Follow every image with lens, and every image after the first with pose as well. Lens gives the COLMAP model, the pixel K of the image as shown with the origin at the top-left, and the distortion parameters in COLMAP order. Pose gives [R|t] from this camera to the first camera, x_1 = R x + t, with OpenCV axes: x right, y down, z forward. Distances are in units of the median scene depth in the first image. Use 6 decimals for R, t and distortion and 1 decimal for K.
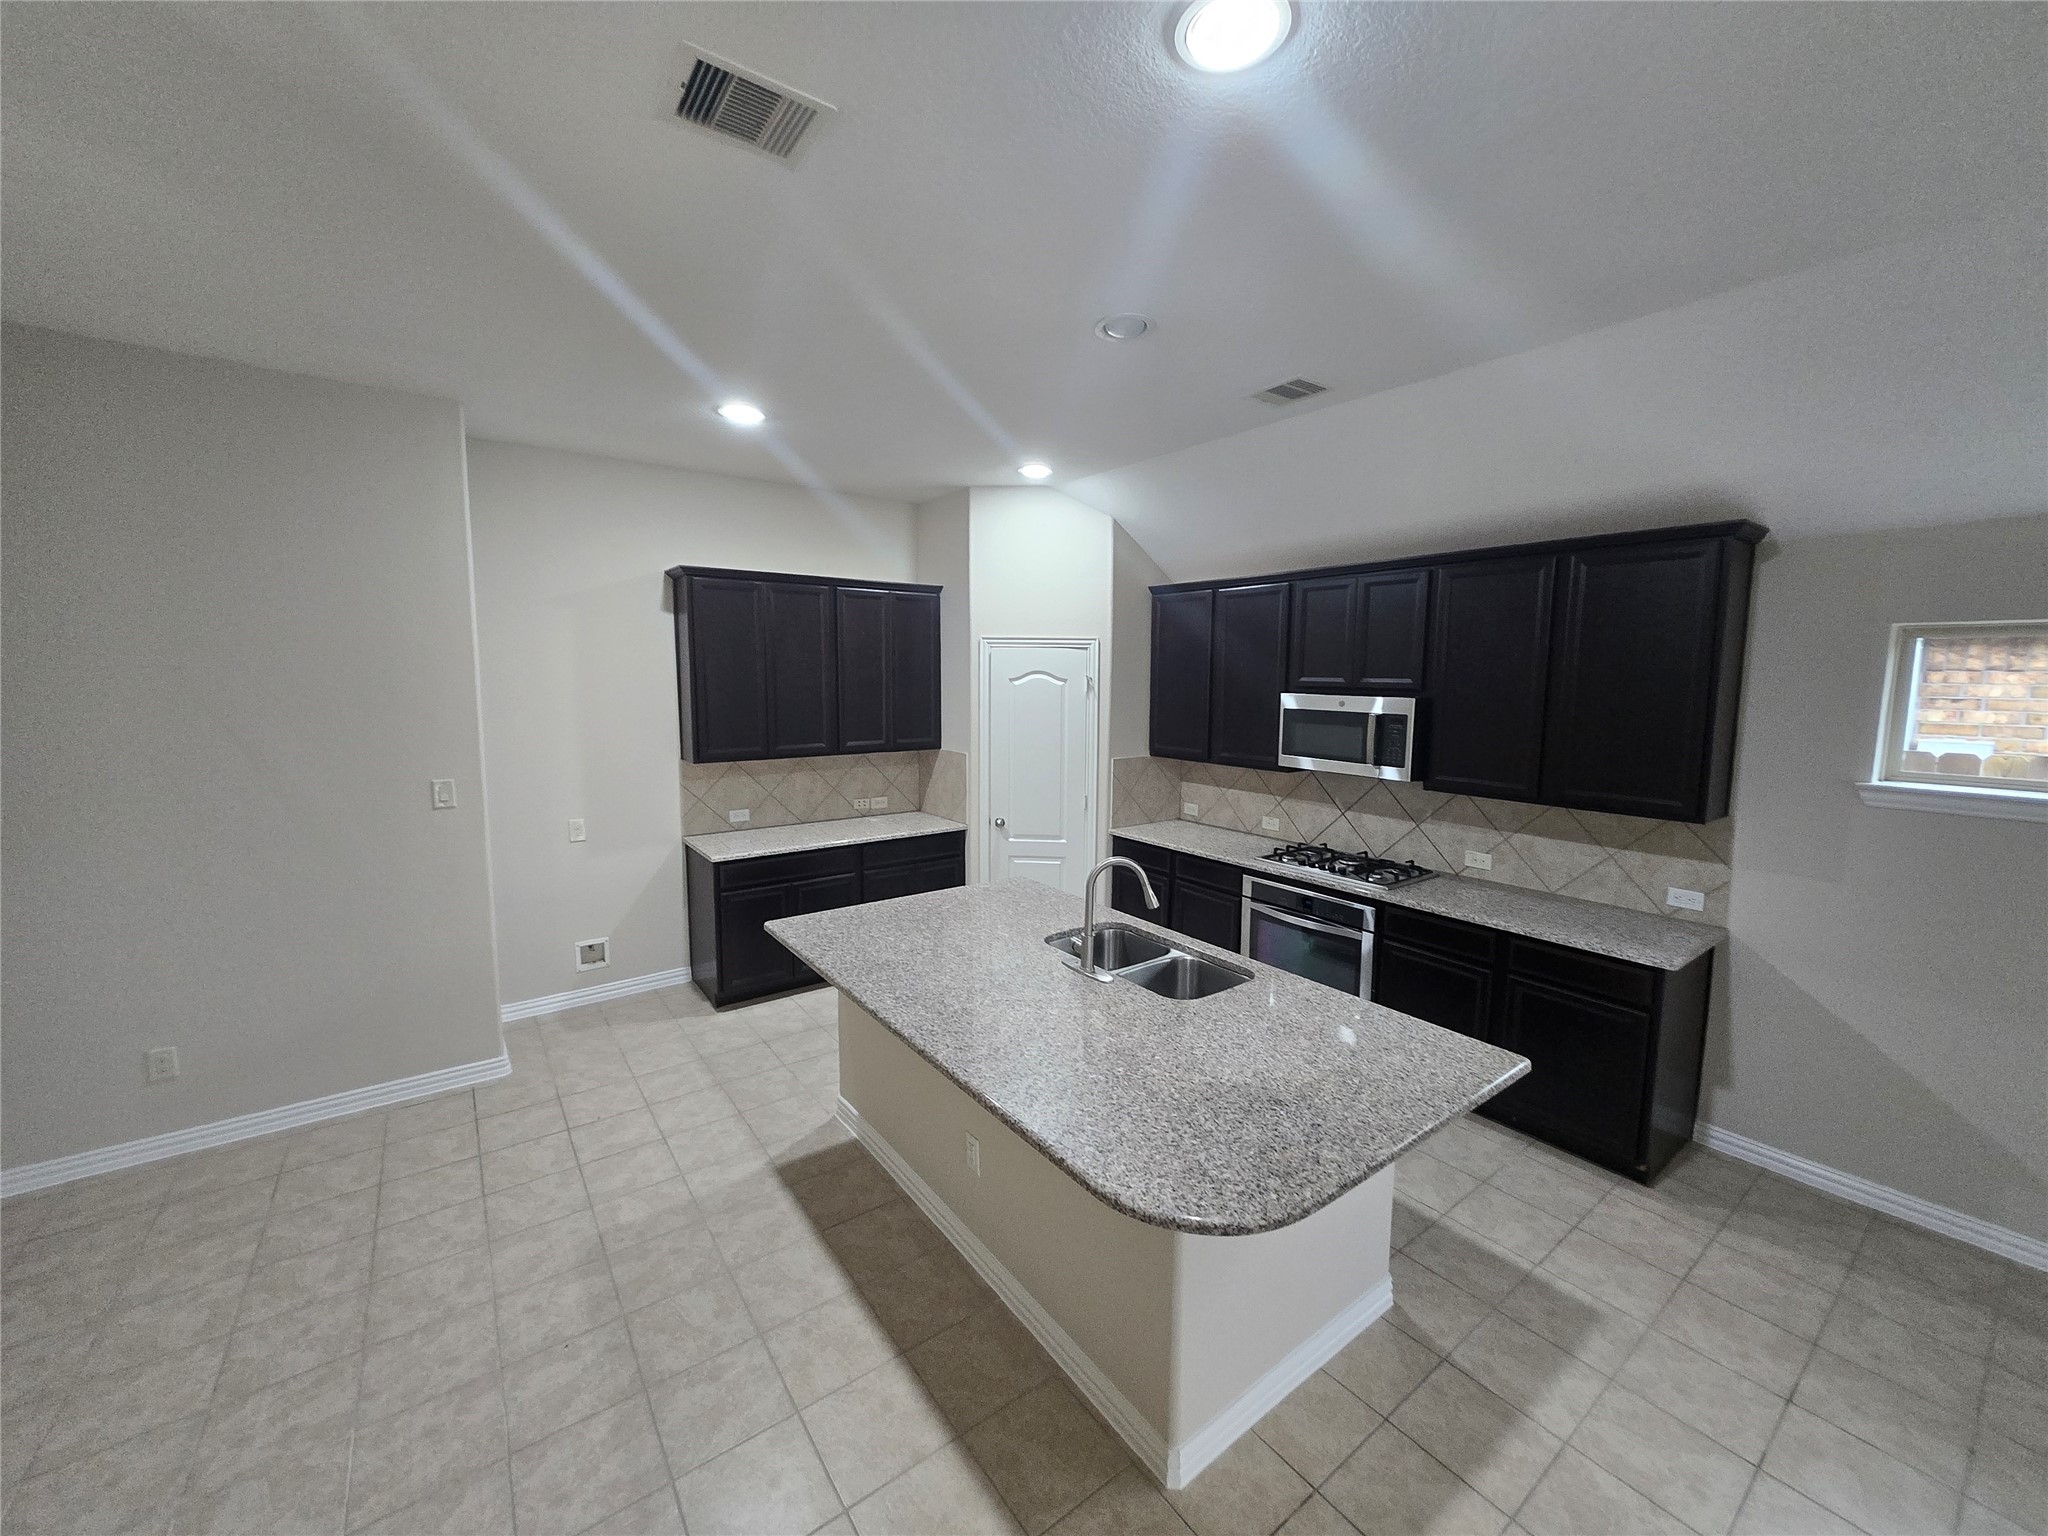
lens RADIAL K [[802.8, 0, 1035.9], [0, 802.8, 758.1], [0, 0, 1]] dist [0.005806, 0.000150]
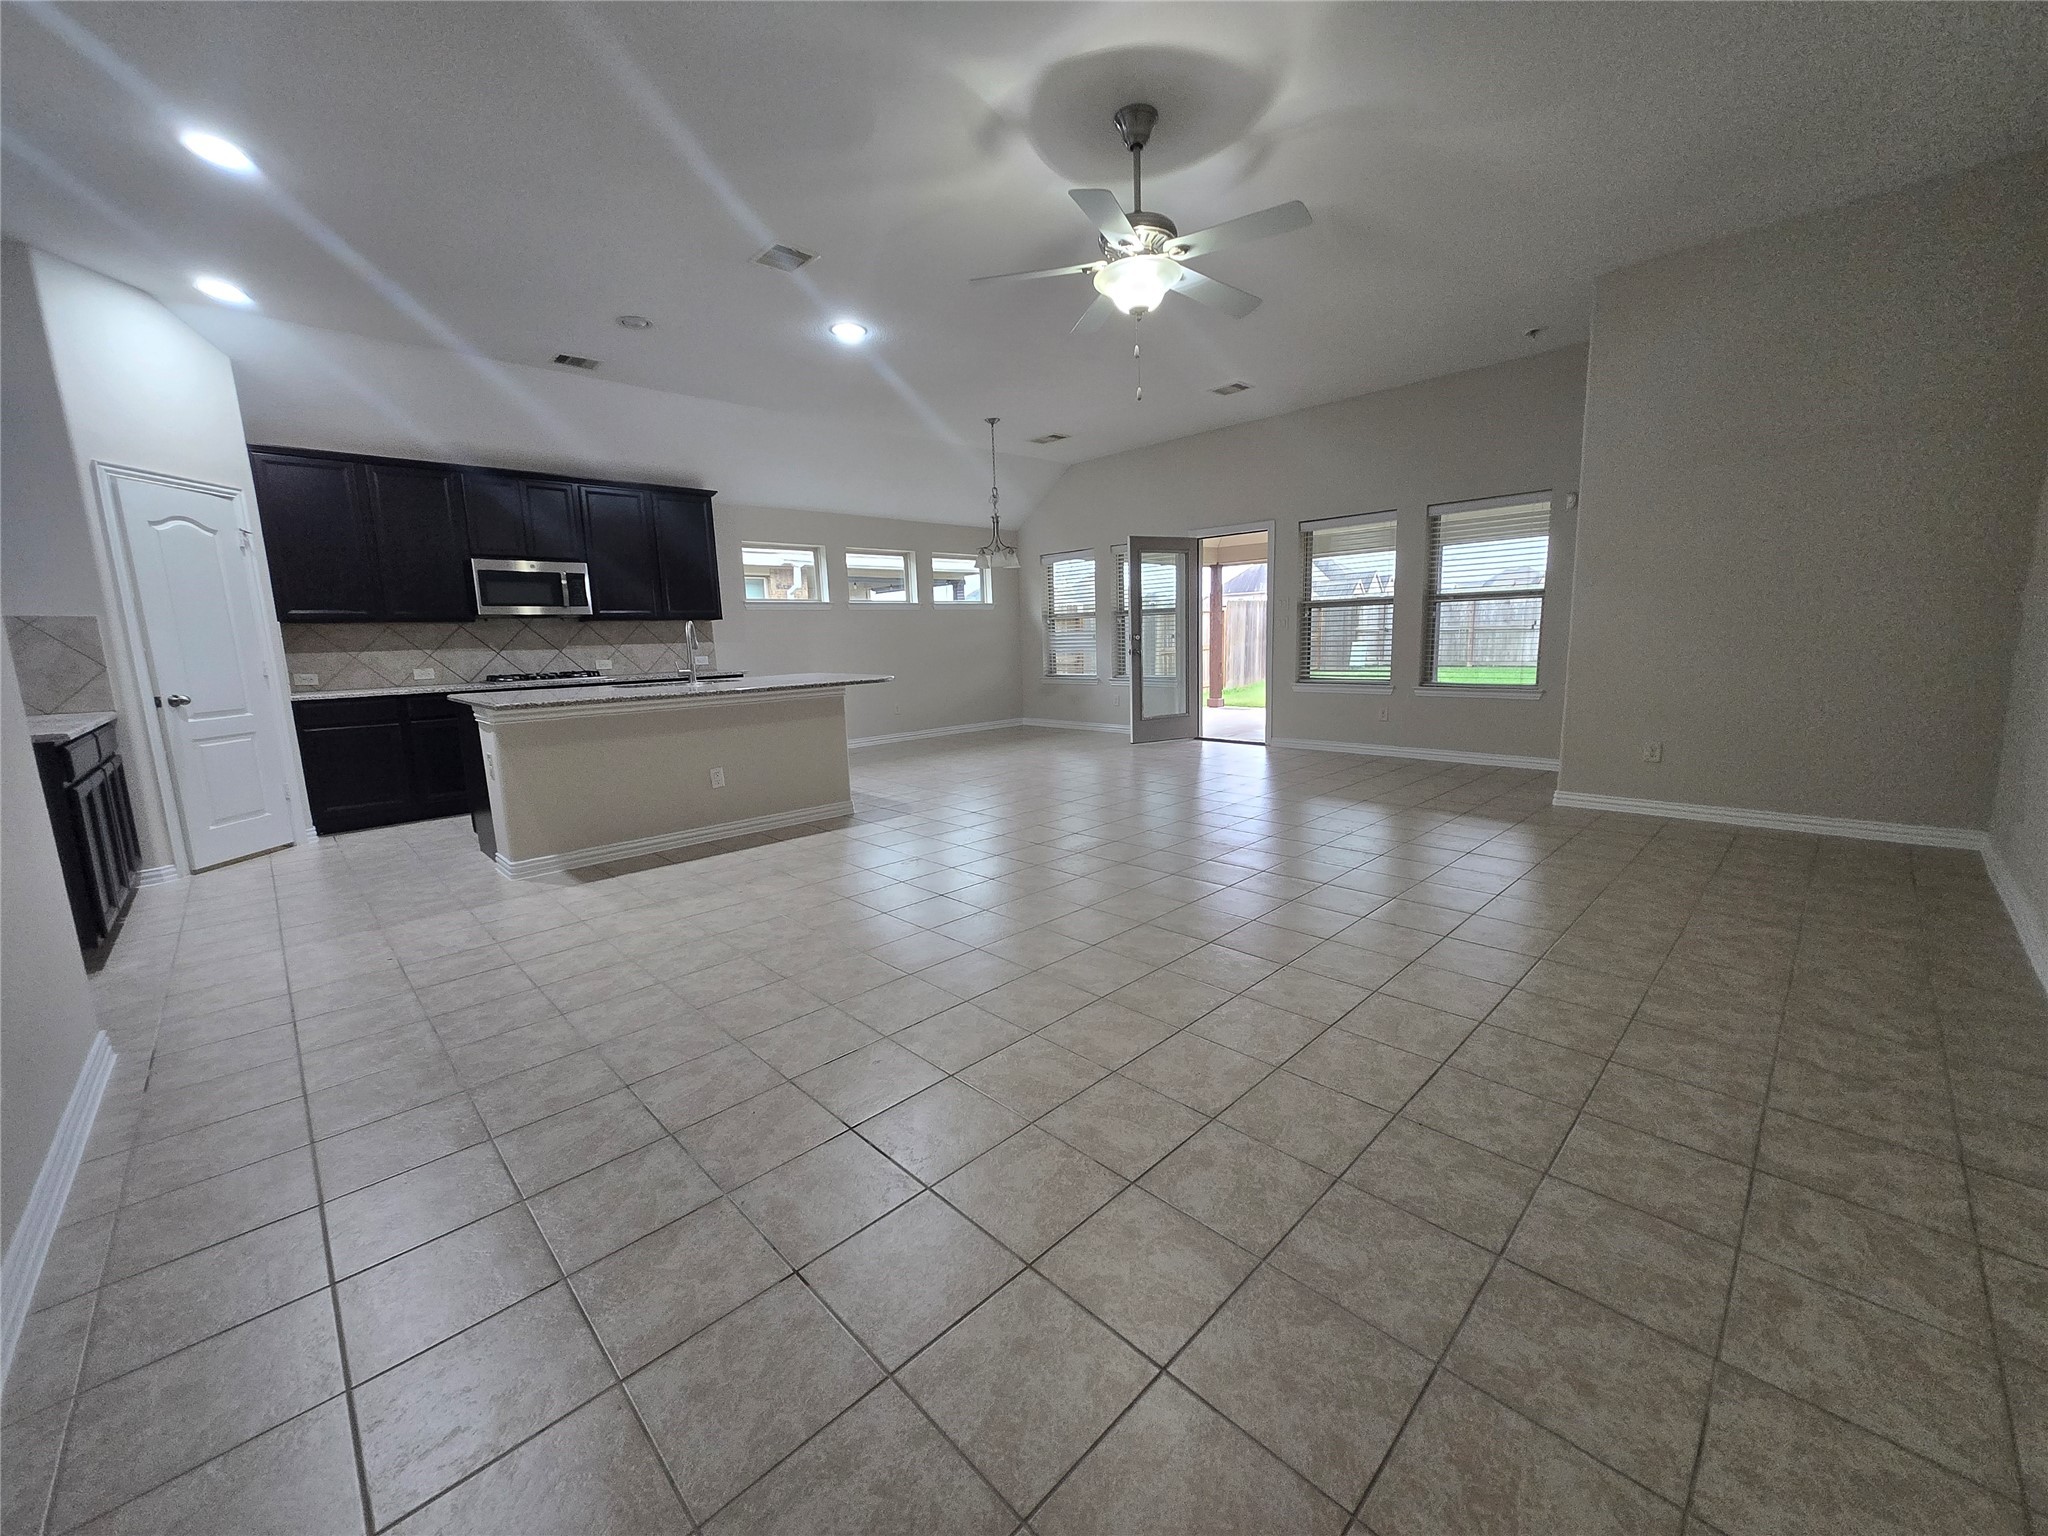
lens RADIAL K [[802.8, 0, 1035.9], [0, 802.8, 758.1], [0, 0, 1]] dist [0.005806, 0.000150]
pose [[-0.135985, -0.154316, 0.978619, -1.243695], [0.136205, 0.975503, 0.172751, 0.145543], [-0.981303, 0.156785, -0.111635, 0.307189]]
